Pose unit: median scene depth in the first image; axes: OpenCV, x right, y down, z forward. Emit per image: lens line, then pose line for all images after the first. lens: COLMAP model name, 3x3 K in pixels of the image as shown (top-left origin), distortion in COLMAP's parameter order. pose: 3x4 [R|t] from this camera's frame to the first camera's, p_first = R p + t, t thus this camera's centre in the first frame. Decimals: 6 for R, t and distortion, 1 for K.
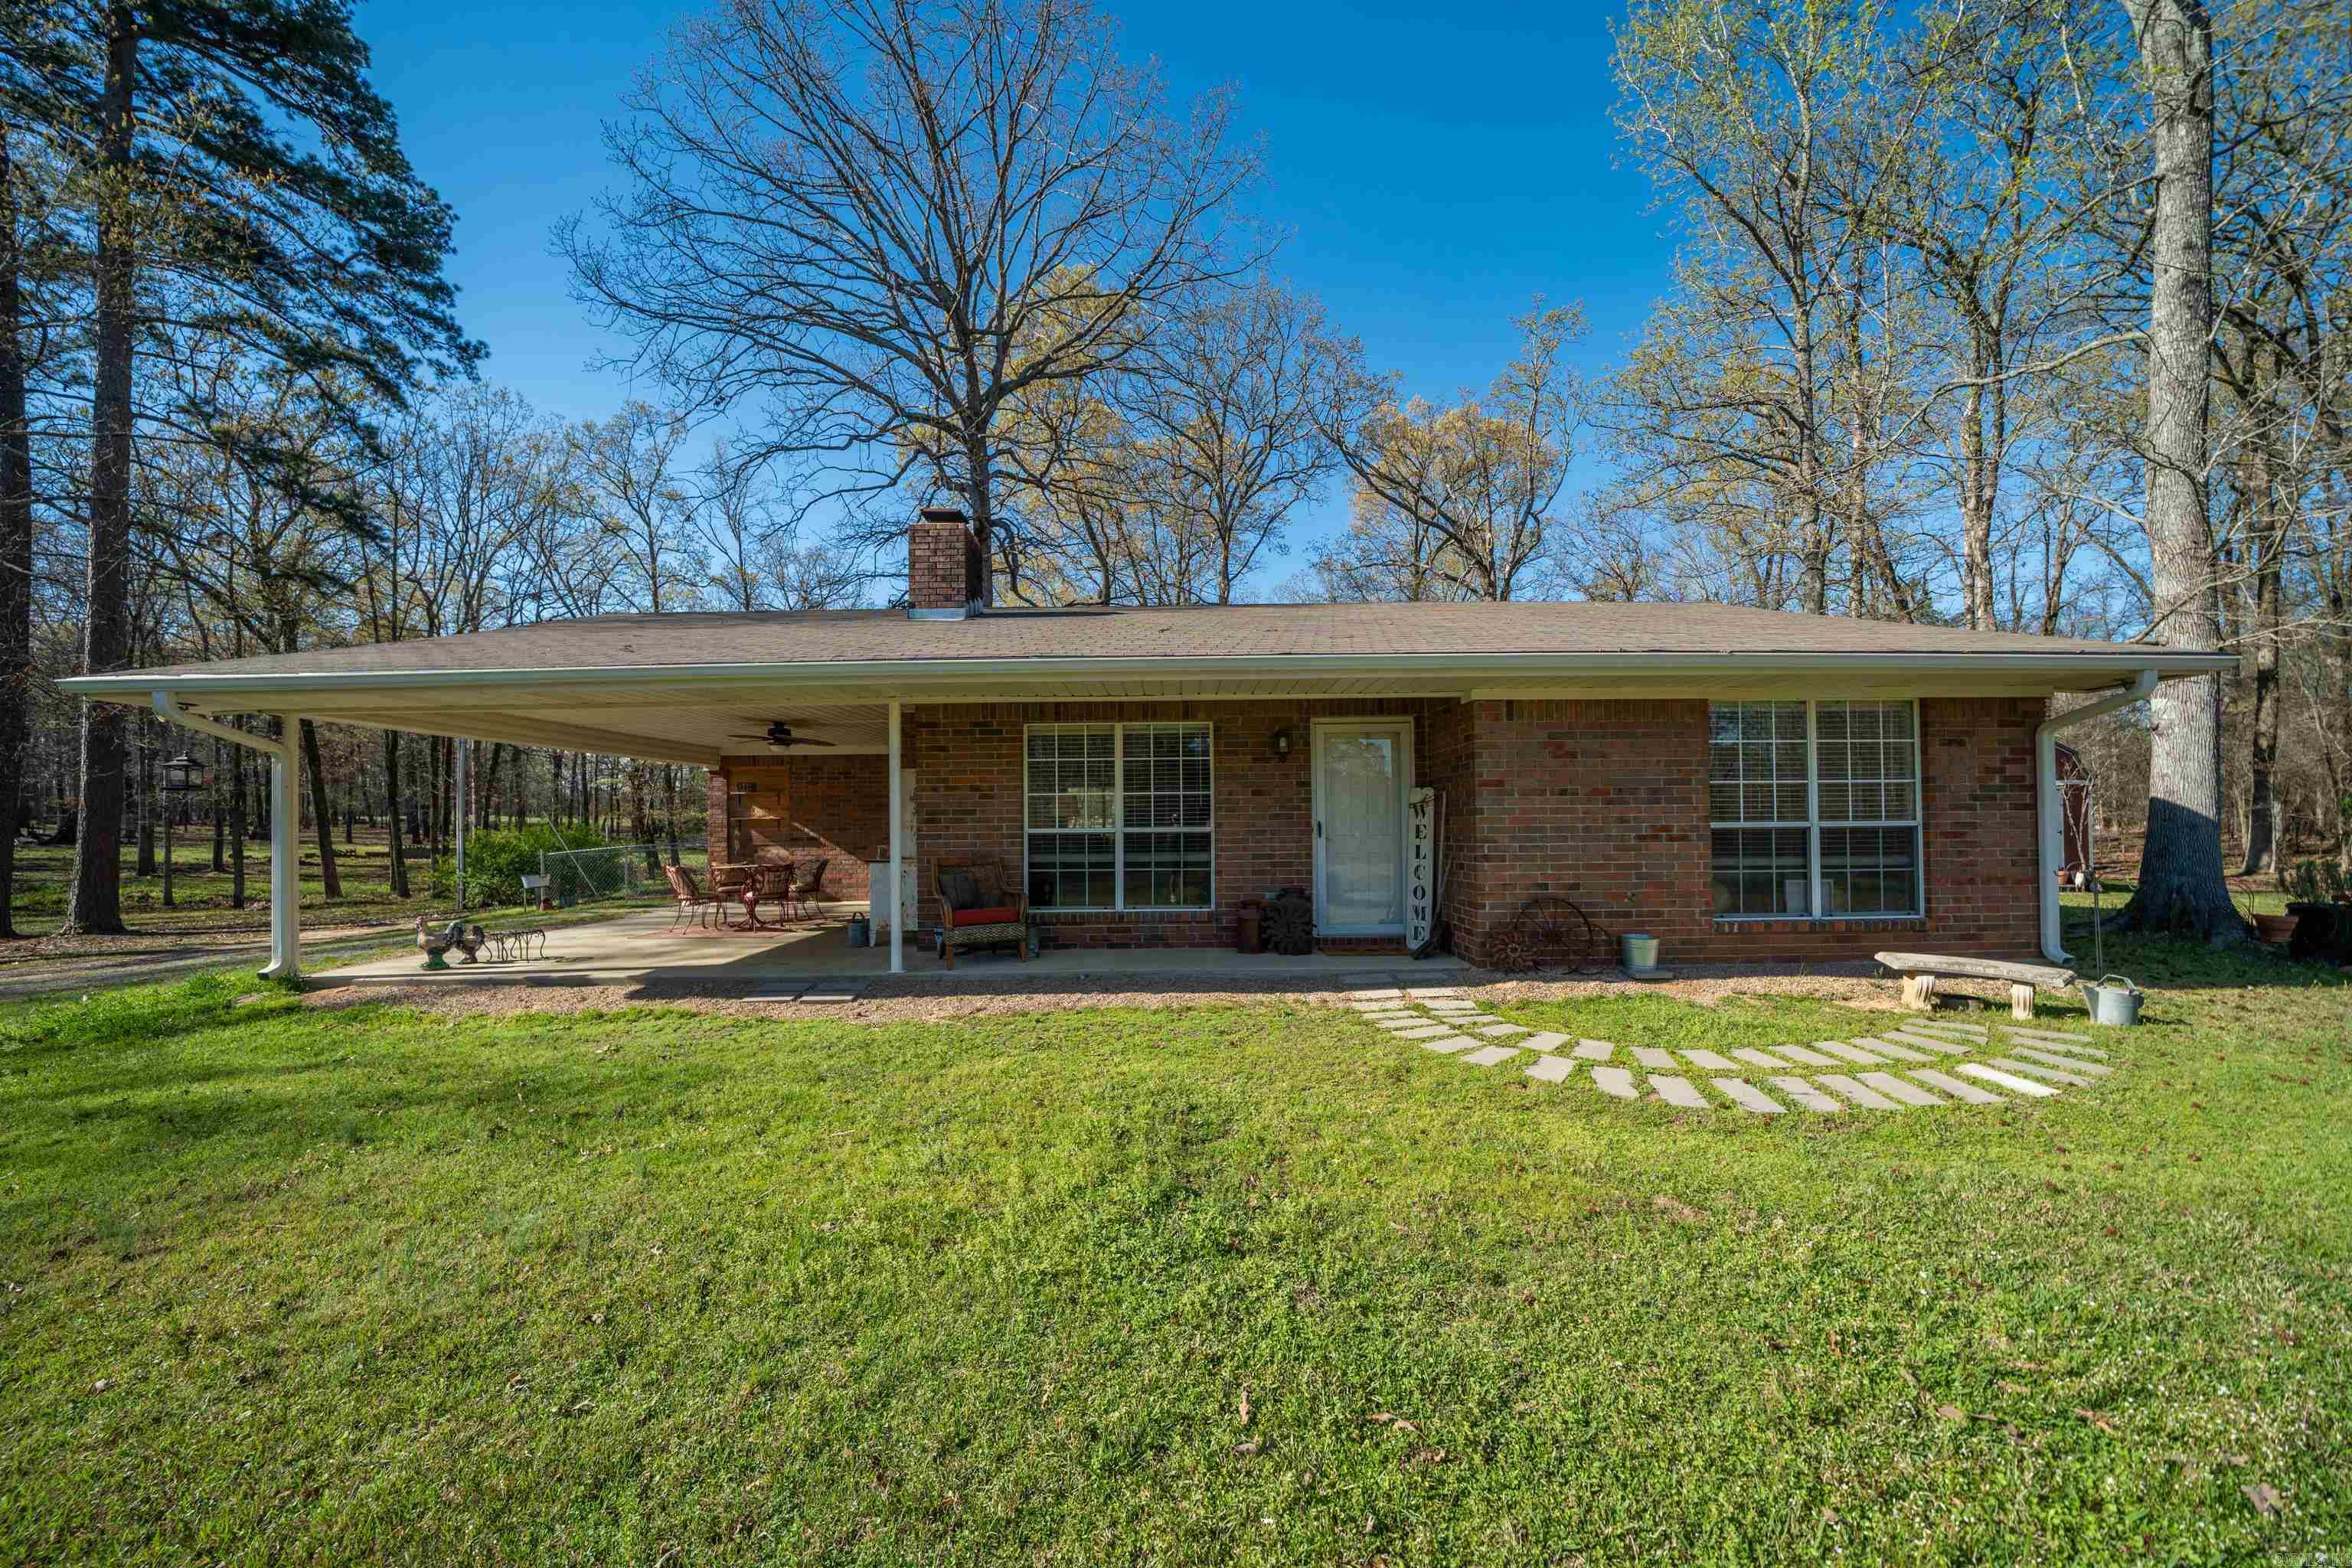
lens RADIAL K [[821.1, 0, 1179.8], [0, 821.1, 800.4], [0, 0, 1]] dist [-0.012985, -0.000634]
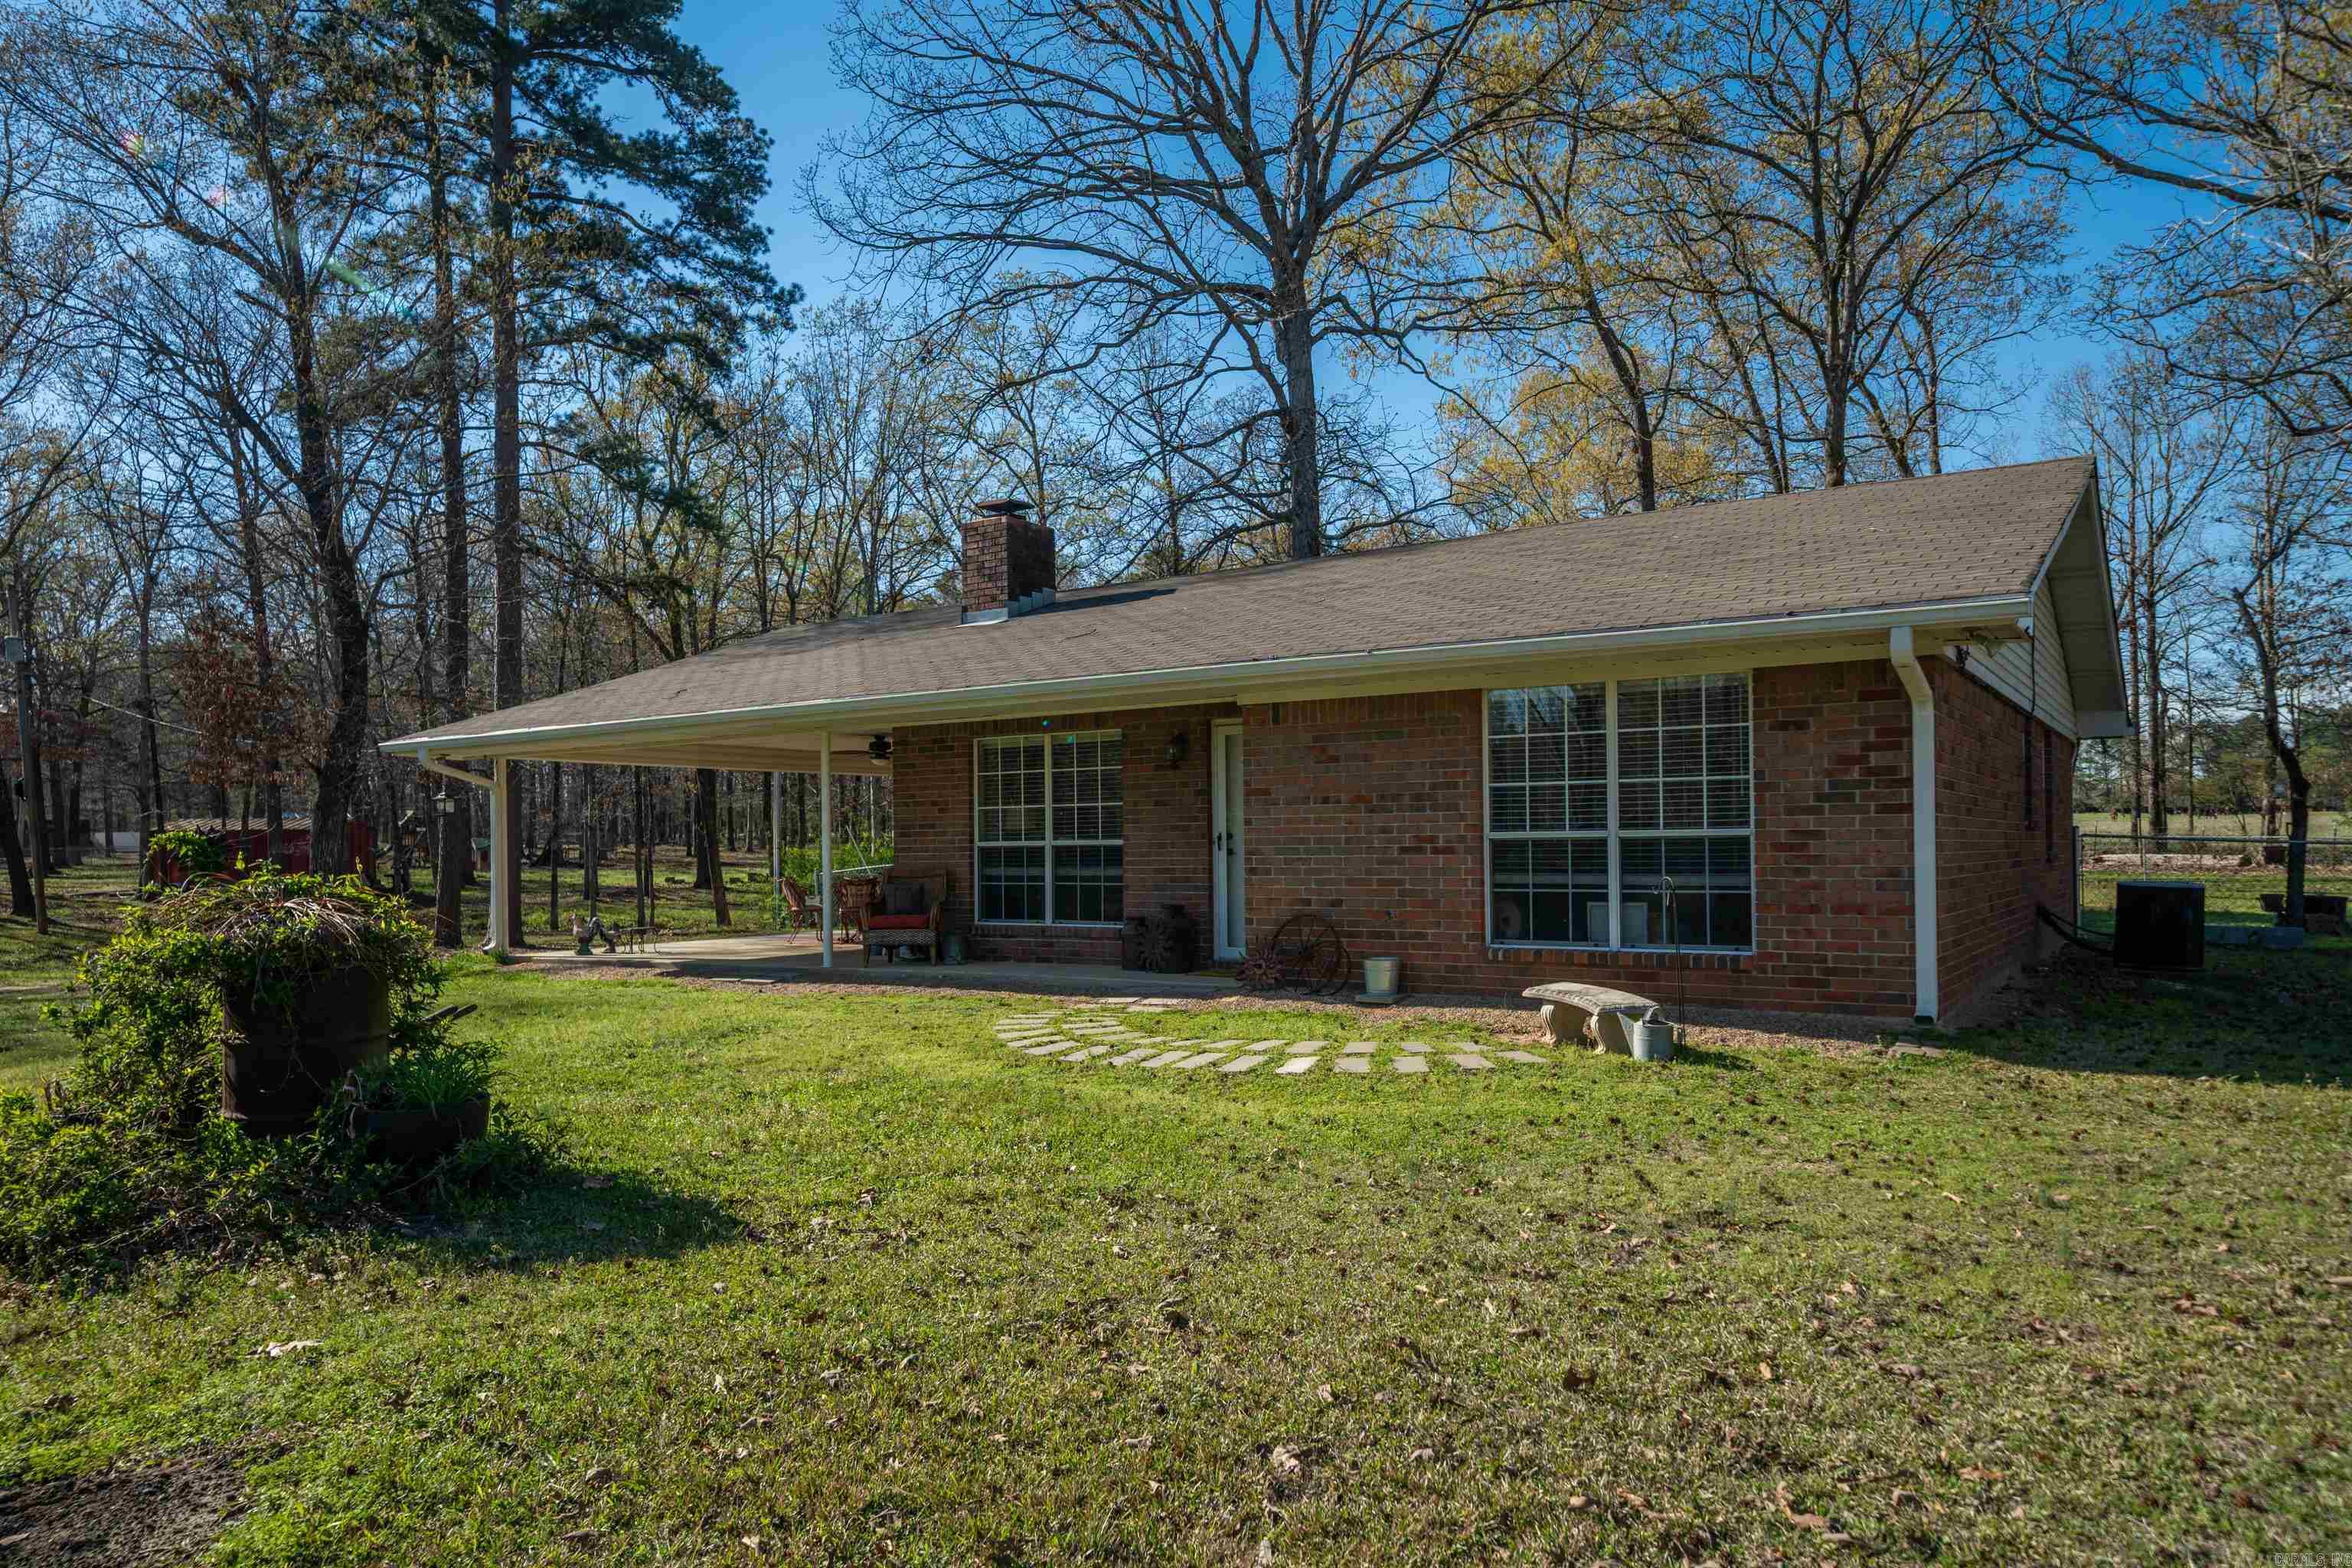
lens RADIAL K [[1558.8, 0, 1174.1], [0, 1558.8, 794.9], [0, 0, 1]] dist [0.038899, 0.005097]
pose [[0.830214, -0.019094, -0.557118, 0.883595], [0.017884, 0.999811, -0.007615, -0.003721], [0.557158, -0.003641, 0.830398, -0.373476]]
